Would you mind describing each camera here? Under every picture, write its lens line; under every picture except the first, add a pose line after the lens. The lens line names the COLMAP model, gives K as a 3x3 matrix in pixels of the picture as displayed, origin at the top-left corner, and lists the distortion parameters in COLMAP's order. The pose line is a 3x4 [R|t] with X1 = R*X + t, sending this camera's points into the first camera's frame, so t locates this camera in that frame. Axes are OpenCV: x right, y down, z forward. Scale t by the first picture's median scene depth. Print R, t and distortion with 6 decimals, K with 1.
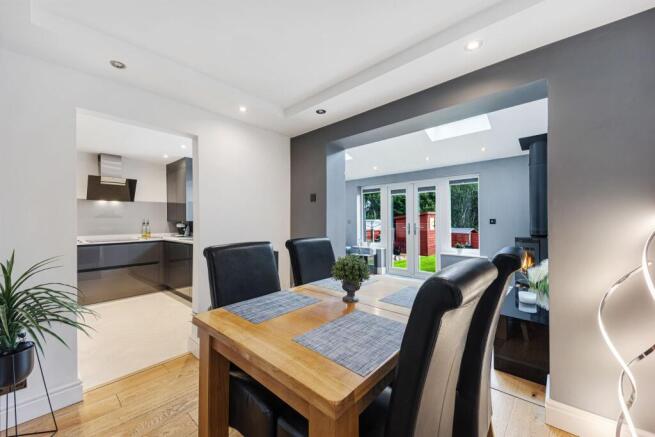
lens RADIAL K [[256.8, 0, 339.2], [0, 256.8, 221.1], [0, 0, 1]] dist [0.022265, -0.002863]
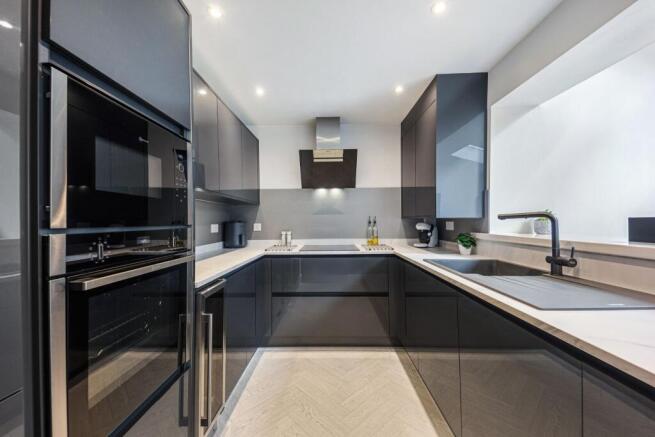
lens RADIAL K [[256.8, 0, 326.0], [0, 256.8, 220.8], [0, 0, 1]] dist [0.022265, -0.002863]
pose [[0.632869, -0.002200, -0.774256, -0.336927], [0.006520, 0.999976, 0.002488, 0.002641], [0.774231, -0.006623, 0.632868, 0.523100]]
